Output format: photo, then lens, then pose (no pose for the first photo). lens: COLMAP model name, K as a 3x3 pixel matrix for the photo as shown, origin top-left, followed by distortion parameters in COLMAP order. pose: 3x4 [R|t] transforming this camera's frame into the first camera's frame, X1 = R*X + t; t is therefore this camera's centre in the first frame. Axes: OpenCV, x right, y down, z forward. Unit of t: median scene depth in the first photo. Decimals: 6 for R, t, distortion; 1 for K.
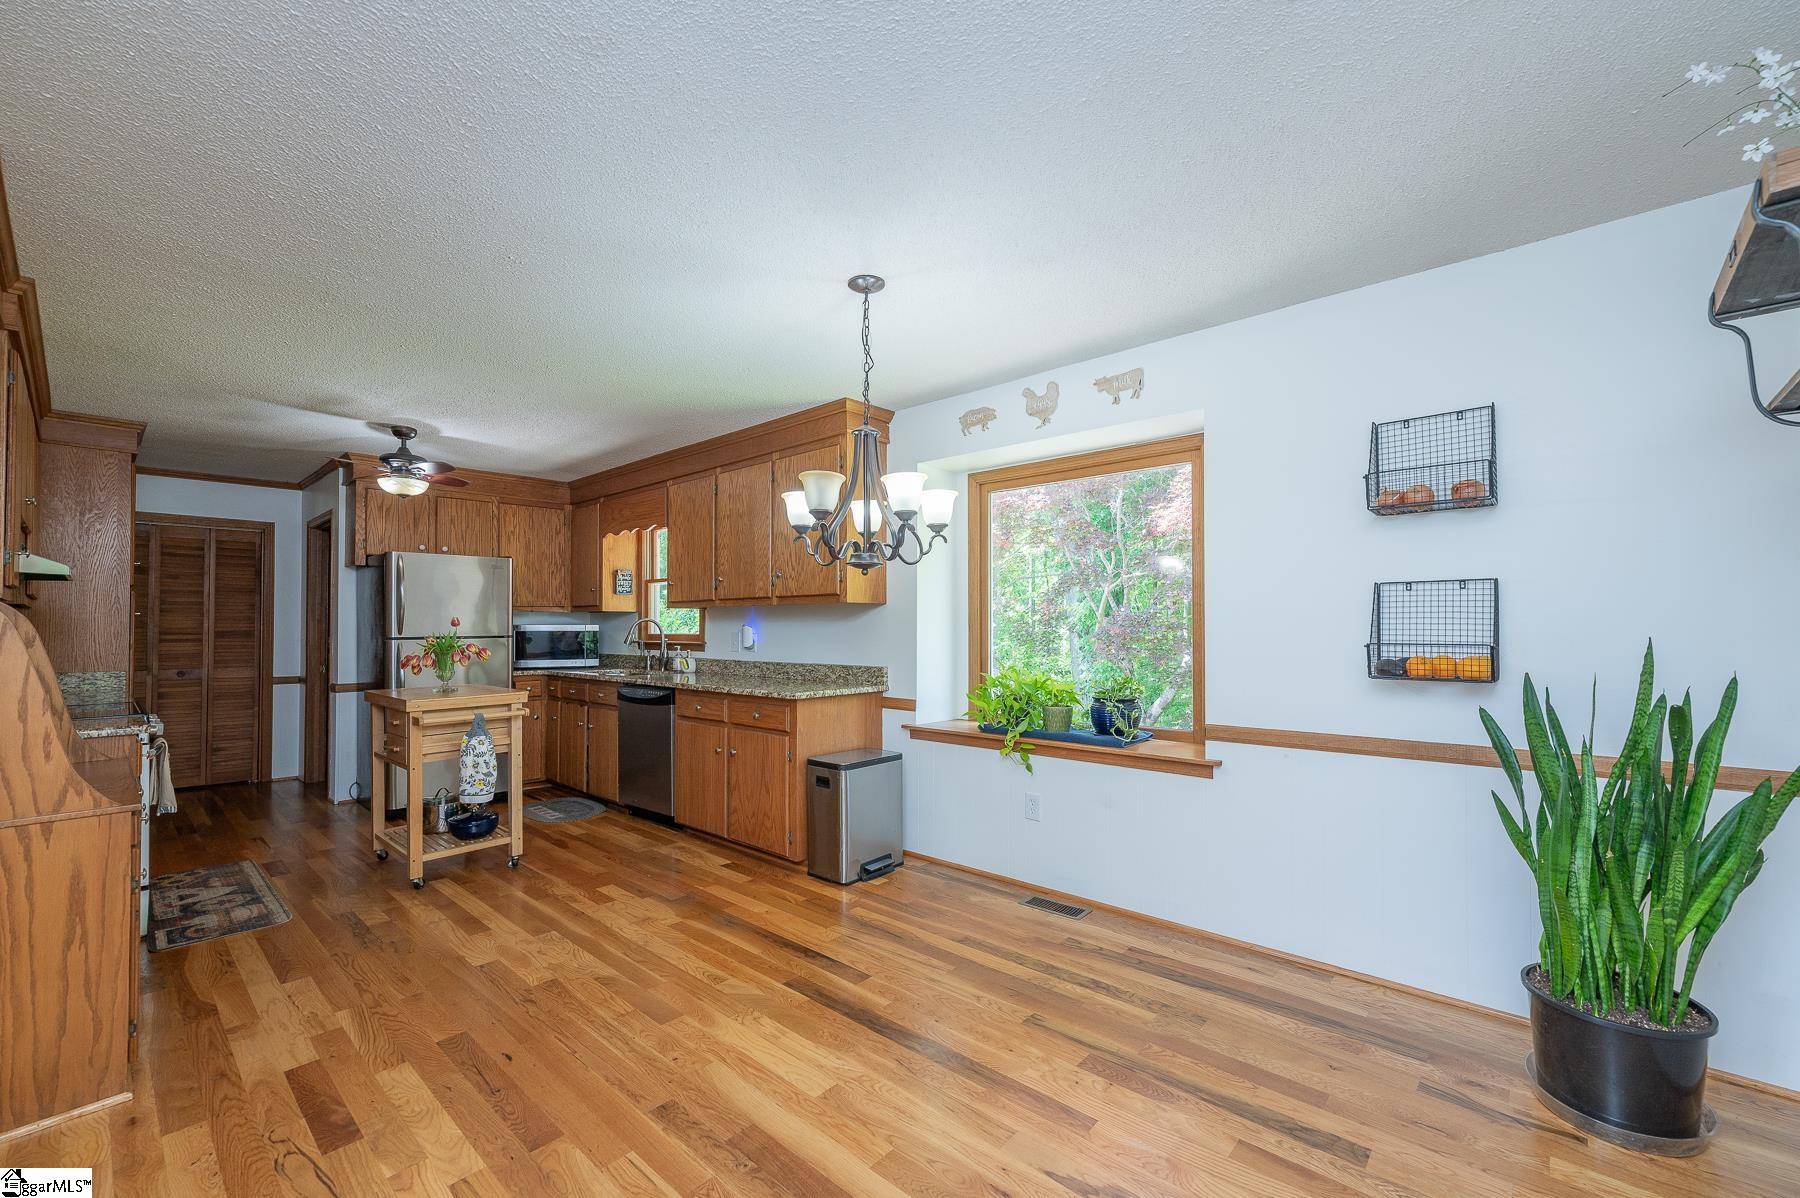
lens RADIAL K [[733.6, 0, 888.4], [0, 733.6, 616.4], [0, 0, 1]] dist [-0.000194, 0.000562]
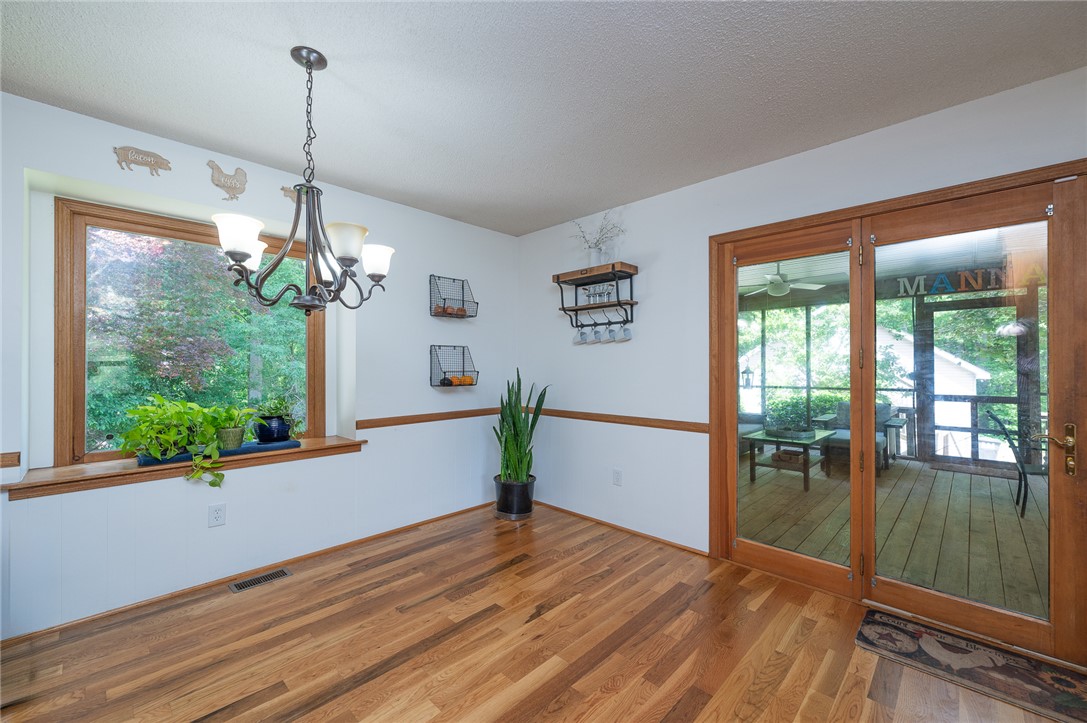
lens RADIAL K [[443.0, 0, 546.6], [0, 443.0, 366.4], [0, 0, 1]] dist [-0.000194, 0.000562]
pose [[0.021262, 0.005742, 0.999757, -0.640569], [-0.009163, 0.999943, -0.005549, 0.021503], [-0.999732, -0.009043, 0.021314, 0.564421]]
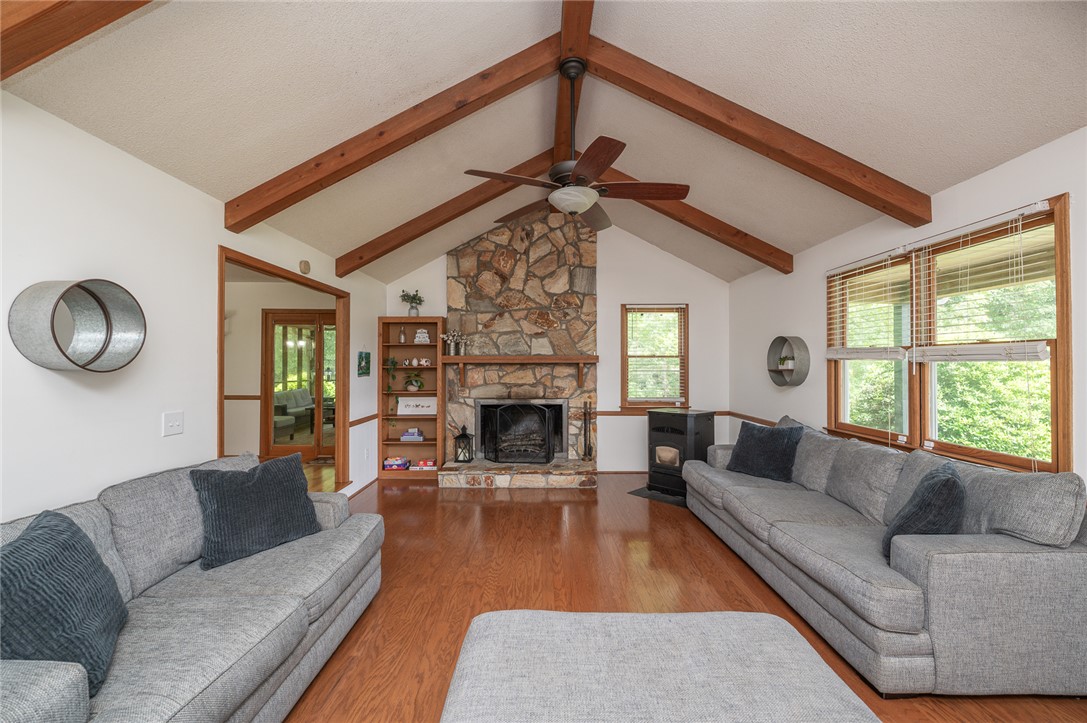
lens RADIAL K [[443.0, 0, 540.3], [0, 443.0, 361.8], [0, 0, 1]] dist [-0.000194, 0.000562]
pose [[-0.674082, 0.006040, 0.738632, -2.195366], [-0.010863, 0.999777, -0.018089, 0.002269], [-0.738576, -0.020217, -0.673867, 0.672581]]
